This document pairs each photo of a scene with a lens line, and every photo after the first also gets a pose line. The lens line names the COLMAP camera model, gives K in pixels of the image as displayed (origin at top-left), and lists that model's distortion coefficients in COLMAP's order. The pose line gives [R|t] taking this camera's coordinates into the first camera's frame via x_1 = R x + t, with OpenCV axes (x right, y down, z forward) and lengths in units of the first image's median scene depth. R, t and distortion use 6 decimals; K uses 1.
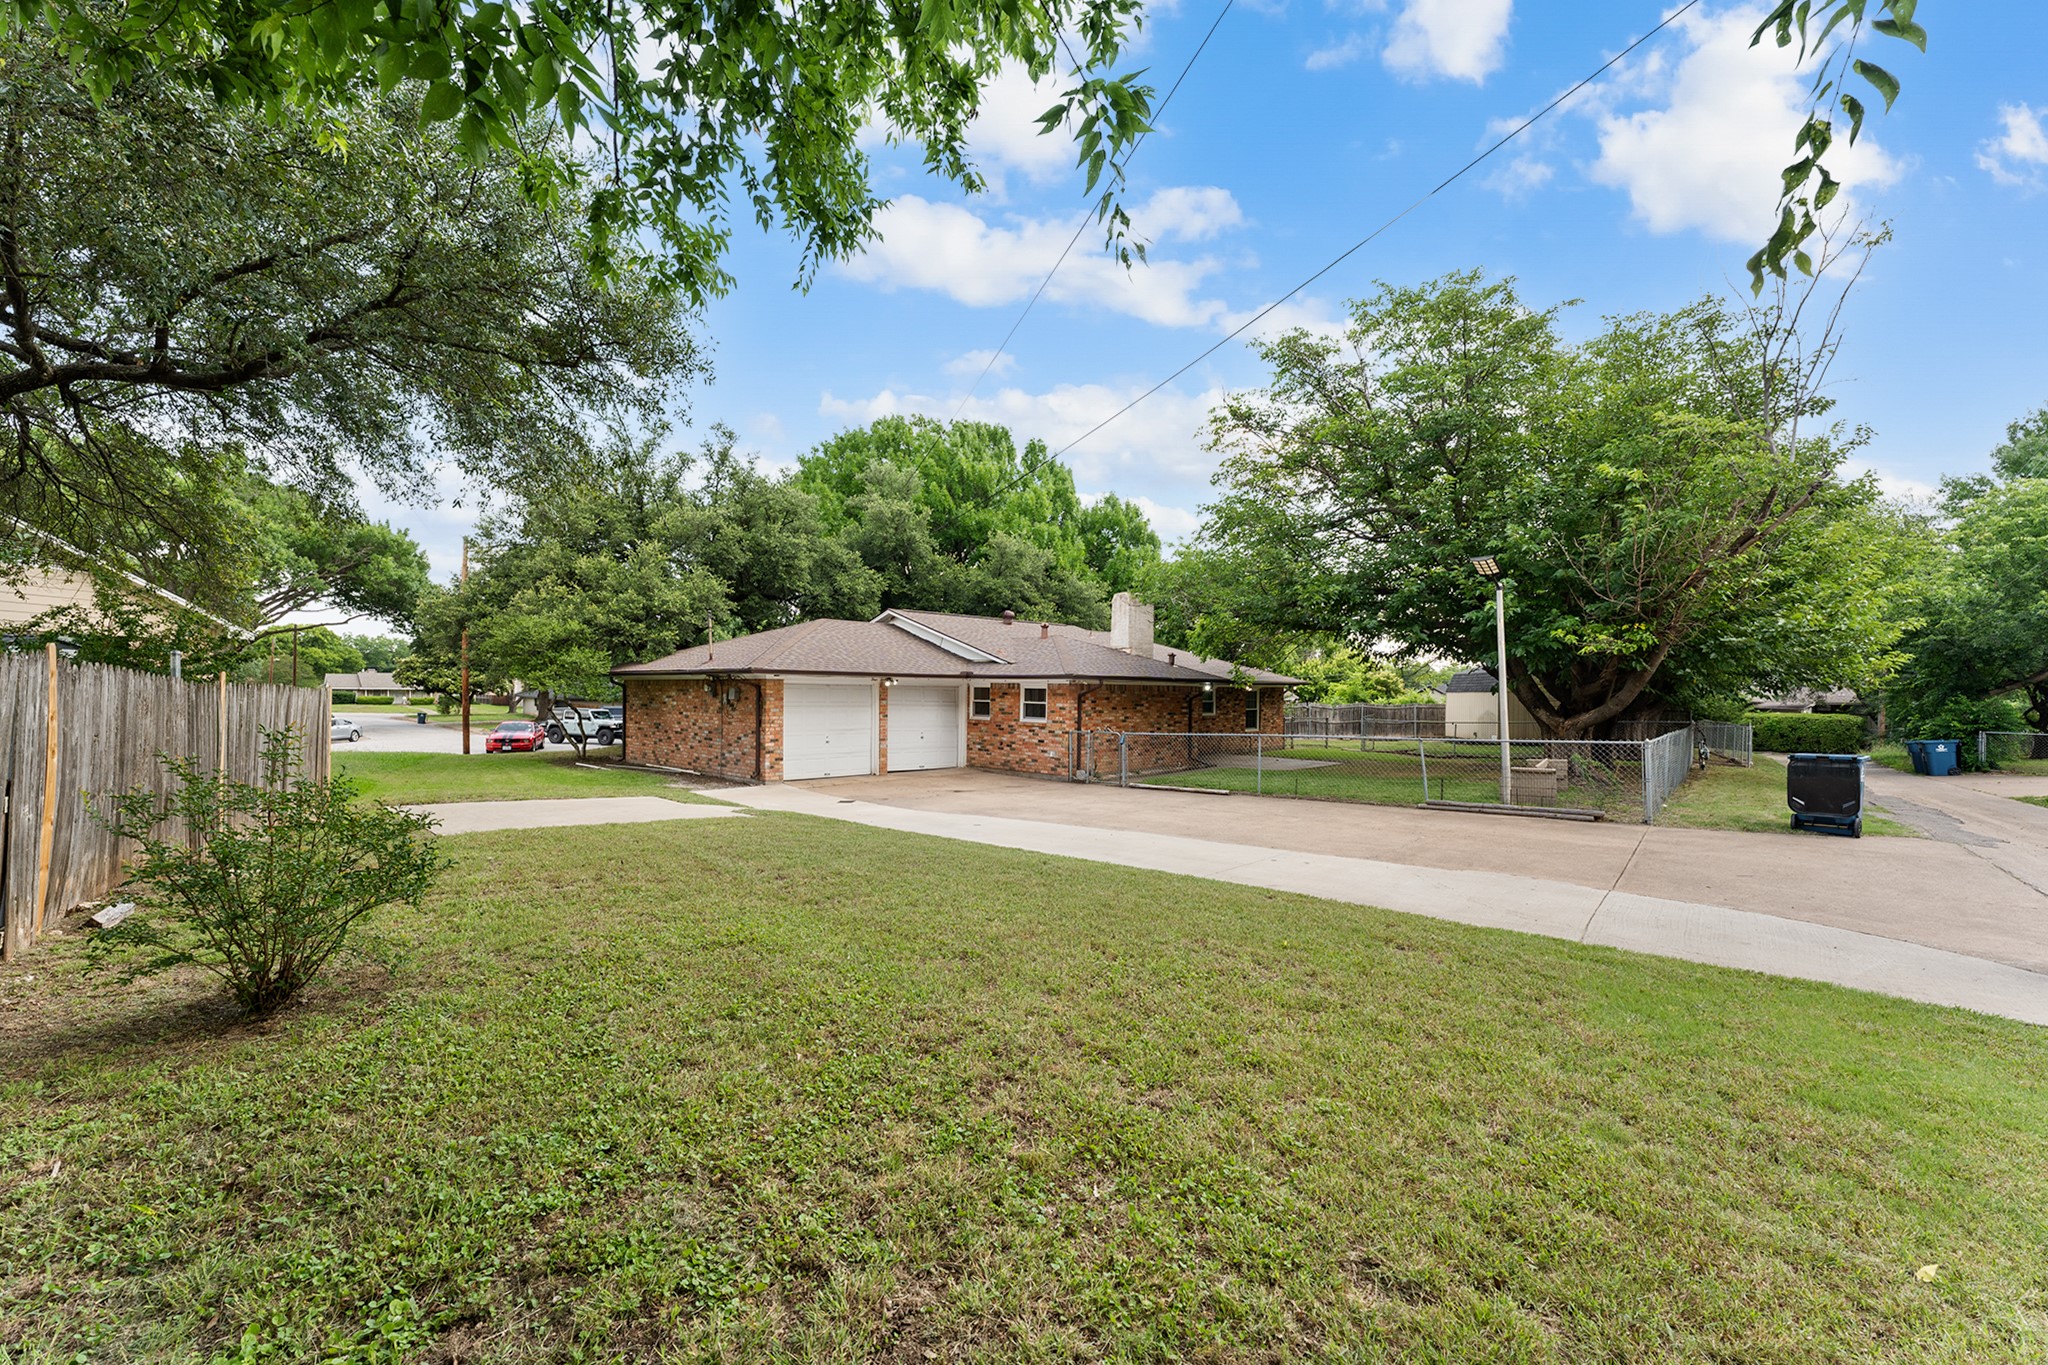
lens RADIAL K [[818.0, 0, 1030.0], [0, 818.0, 688.6], [0, 0, 1]] dist [-0.000709, -0.001151]
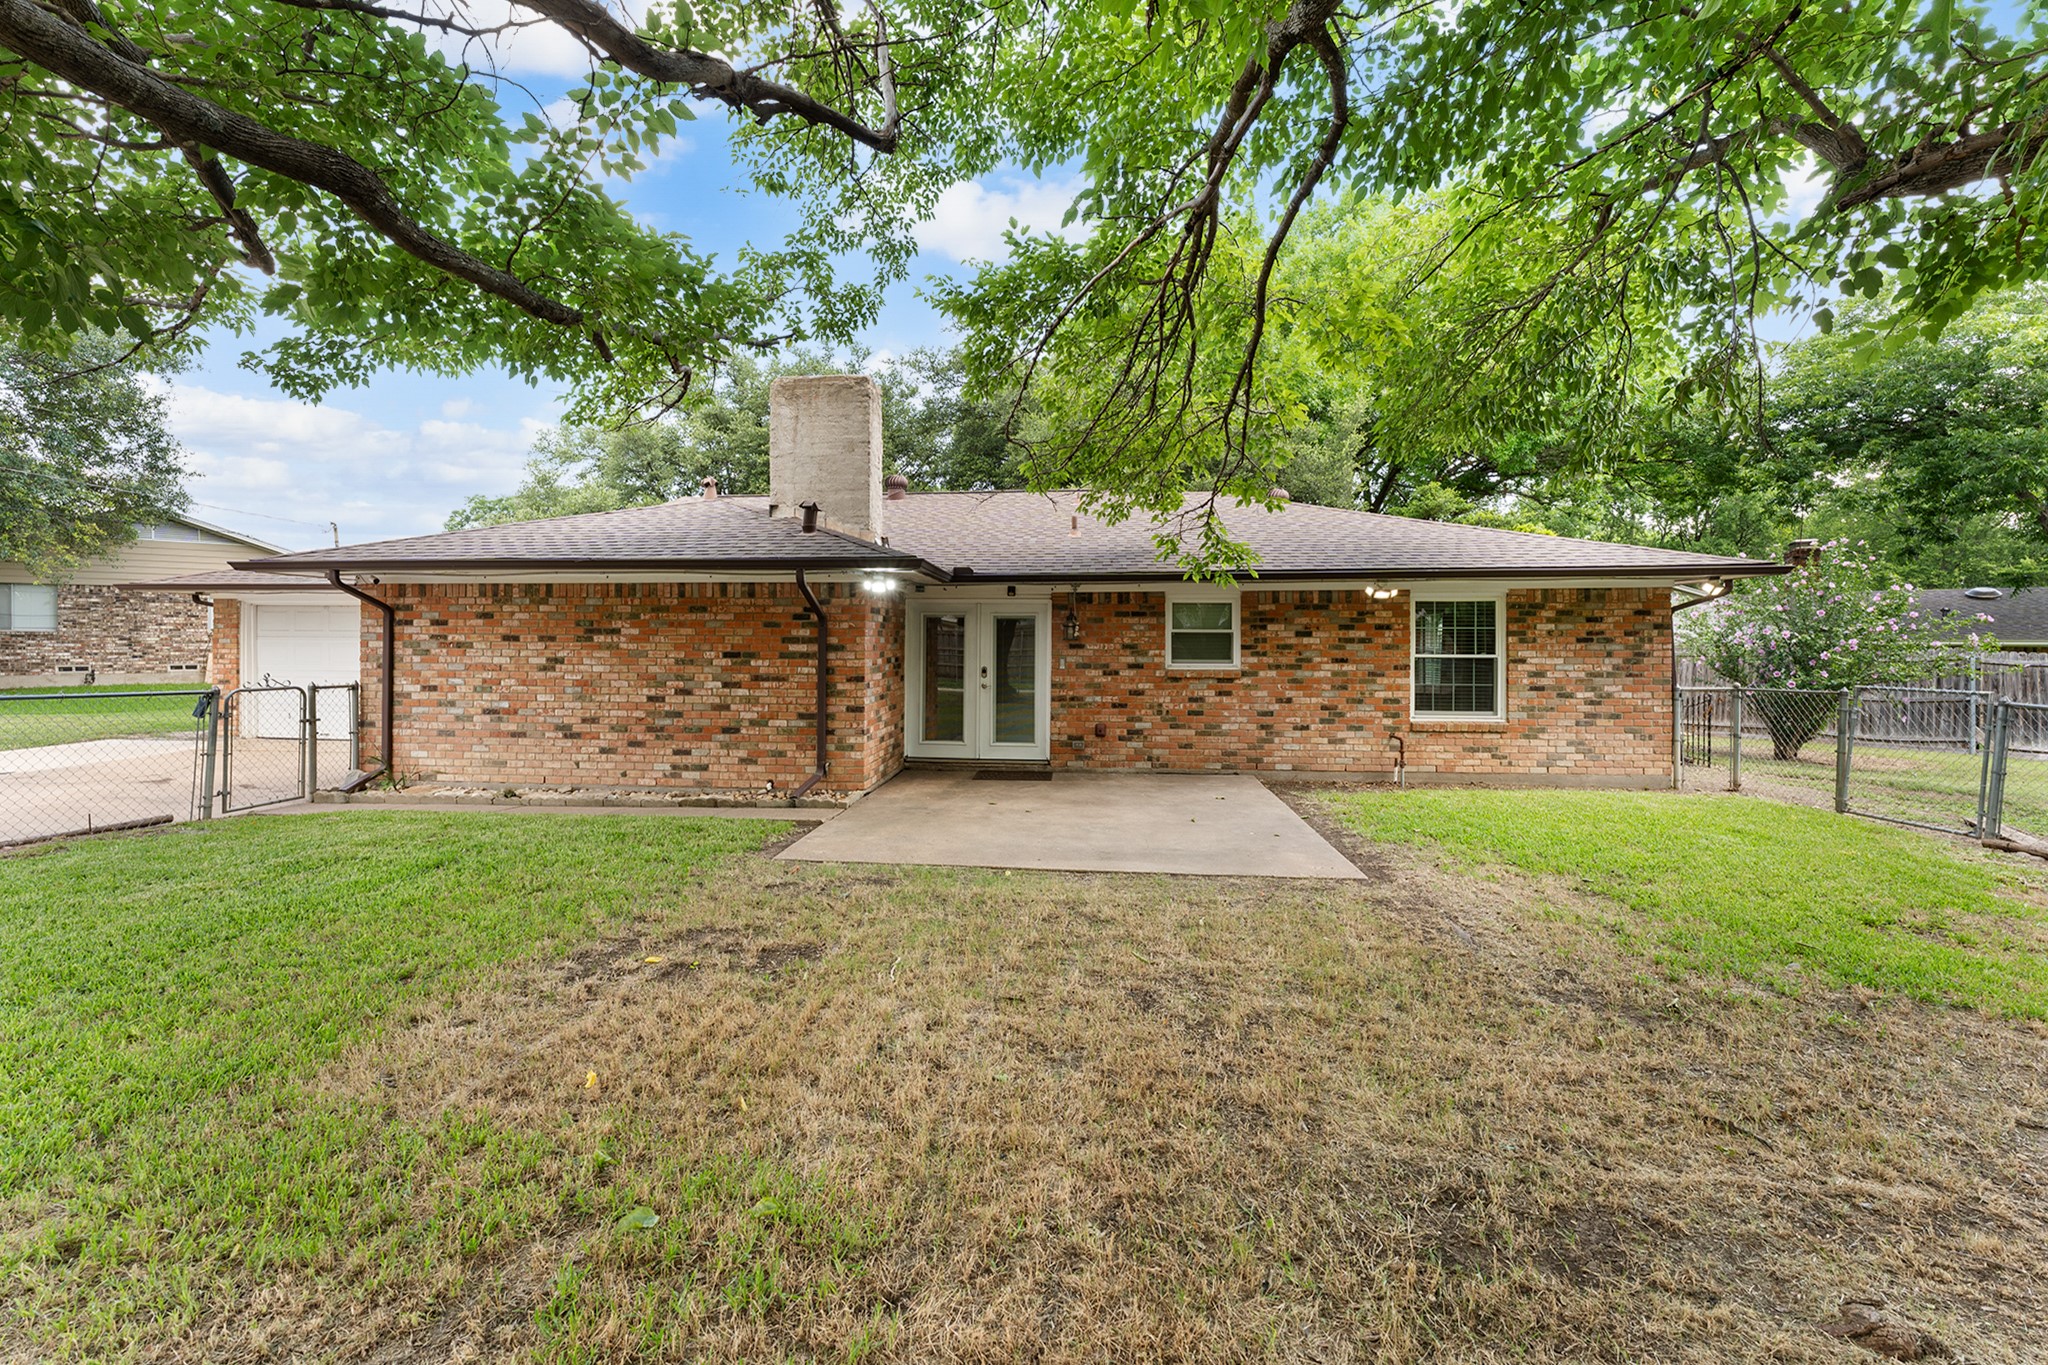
lens RADIAL K [[818.0, 0, 1019.8], [0, 818.0, 631.3], [0, 0, 1]] dist [-0.000709, -0.001151]
pose [[0.612722, -0.017240, -0.790110, 0.597589], [0.004987, 0.999826, -0.017949, 0.028896], [0.790283, 0.007057, 0.612702, 0.918871]]
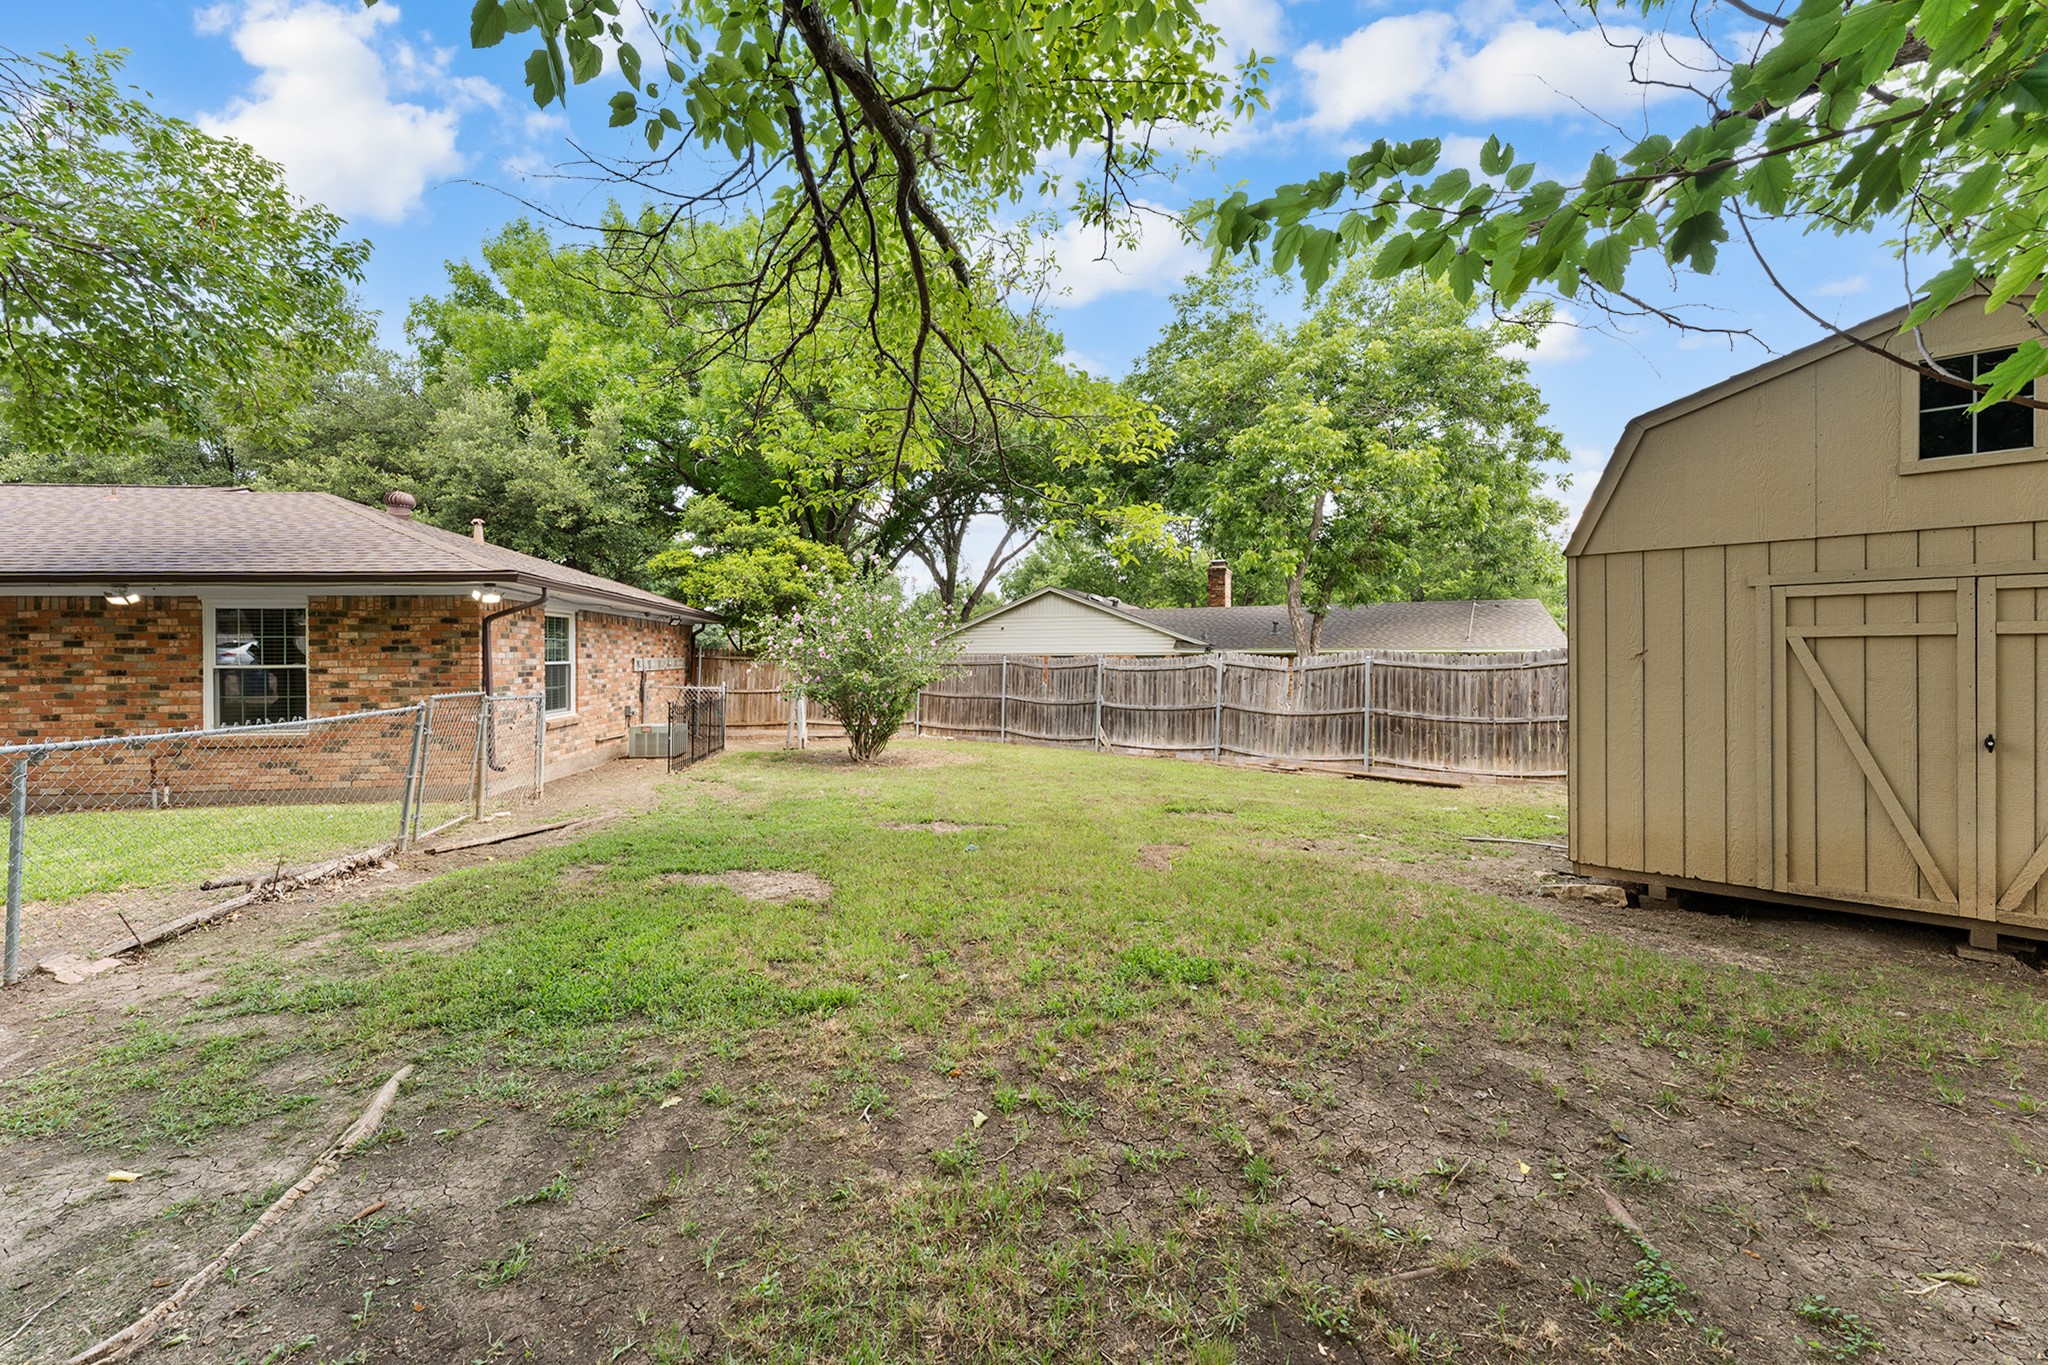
lens RADIAL K [[818.0, 0, 1039.8], [0, 818.0, 660.3], [0, 0, 1]] dist [-0.000709, -0.001151]
pose [[0.762894, -0.010586, -0.646437, 0.988614], [0.014161, 0.999900, 0.000337, 0.038323], [0.646368, -0.009411, 0.762967, 1.341626]]
